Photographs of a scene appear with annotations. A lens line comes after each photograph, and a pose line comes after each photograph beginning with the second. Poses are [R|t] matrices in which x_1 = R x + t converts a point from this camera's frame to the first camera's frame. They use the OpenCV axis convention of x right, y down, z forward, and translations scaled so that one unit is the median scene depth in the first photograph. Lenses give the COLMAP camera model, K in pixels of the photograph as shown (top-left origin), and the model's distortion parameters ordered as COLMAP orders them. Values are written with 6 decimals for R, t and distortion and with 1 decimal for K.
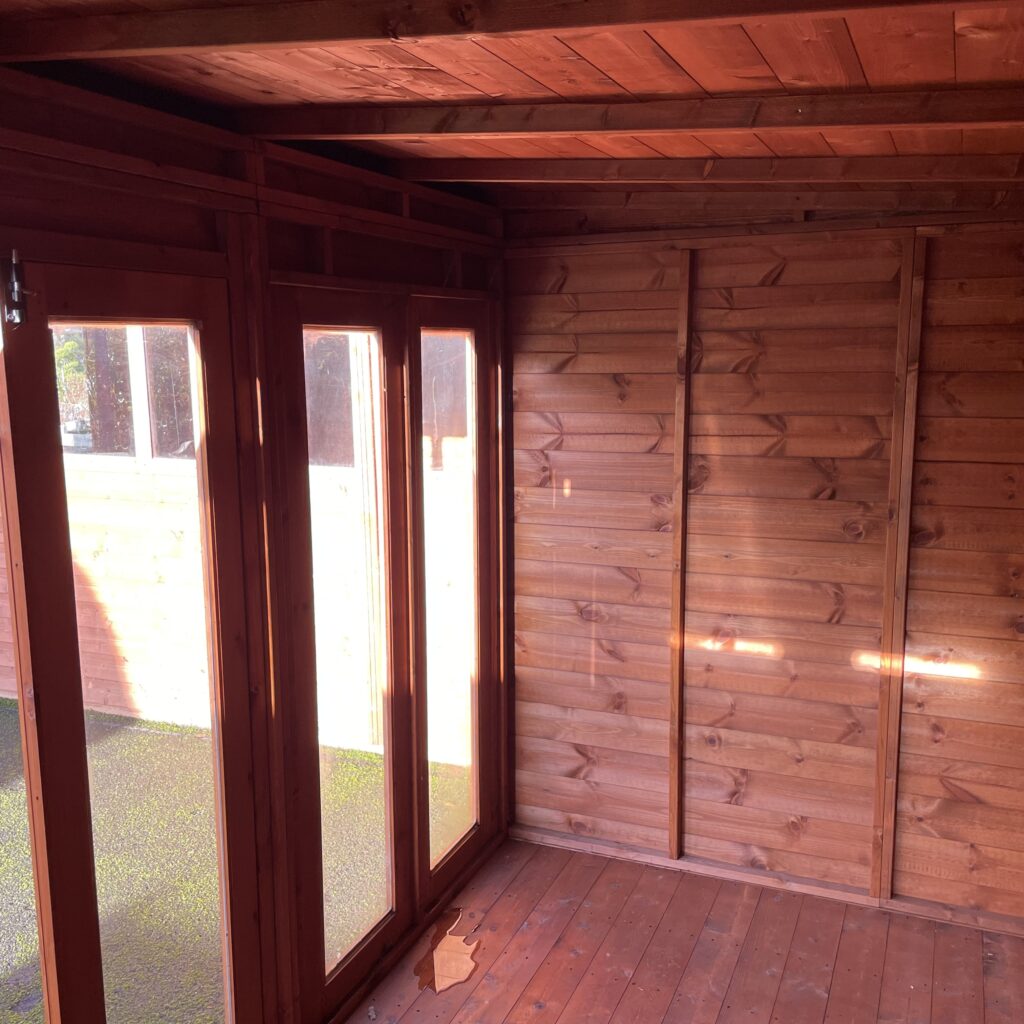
lens RADIAL K [[1044.9, 0, 511.2], [0, 1044.9, 513.3], [0, 0, 1]] dist [0.028497, 0.000000]
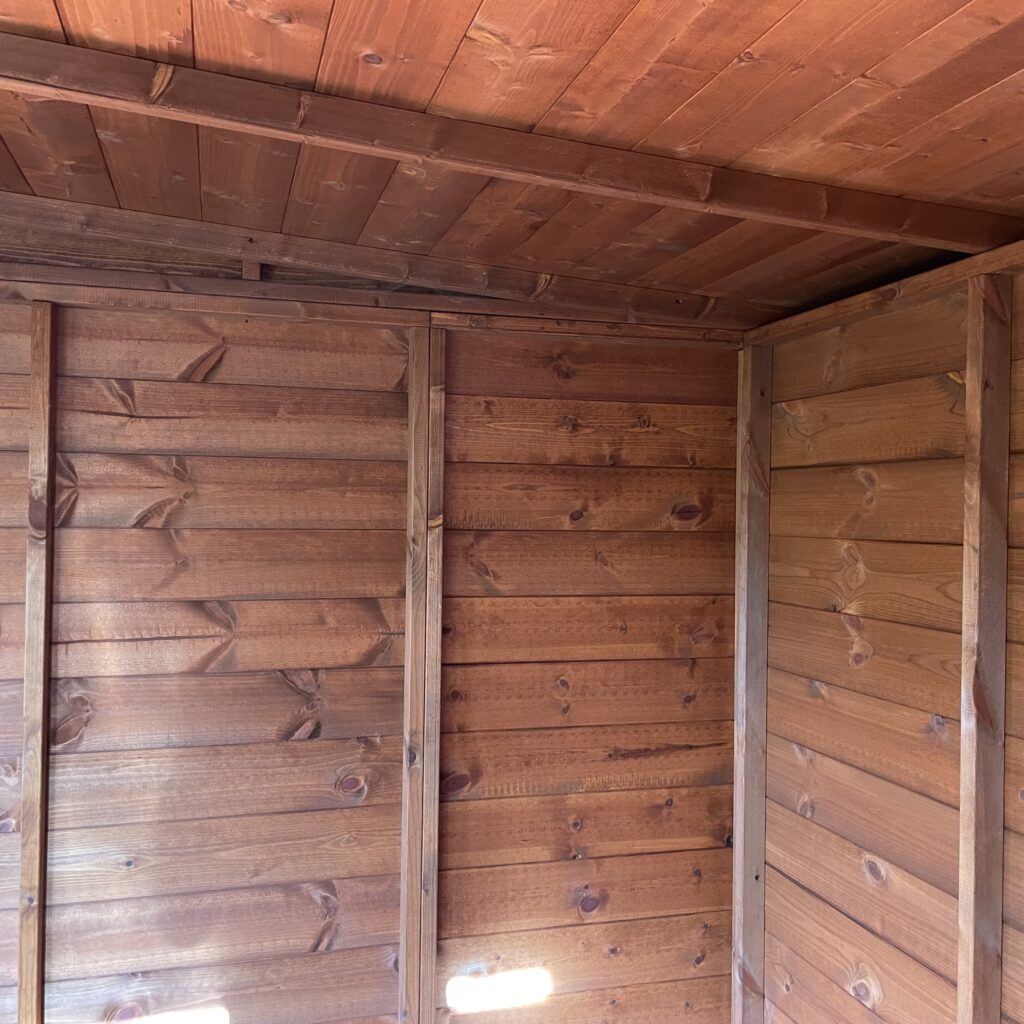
lens RADIAL K [[1044.9, 0, 520.7], [0, 1044.9, 520.3], [0, 0, 1]] dist [0.028497, 0.000000]
pose [[0.772032, 0.022002, 0.635203, 0.013254], [0.081772, 0.987657, -0.133596, -0.047101], [-0.630302, 0.155082, 0.760703, 0.452432]]
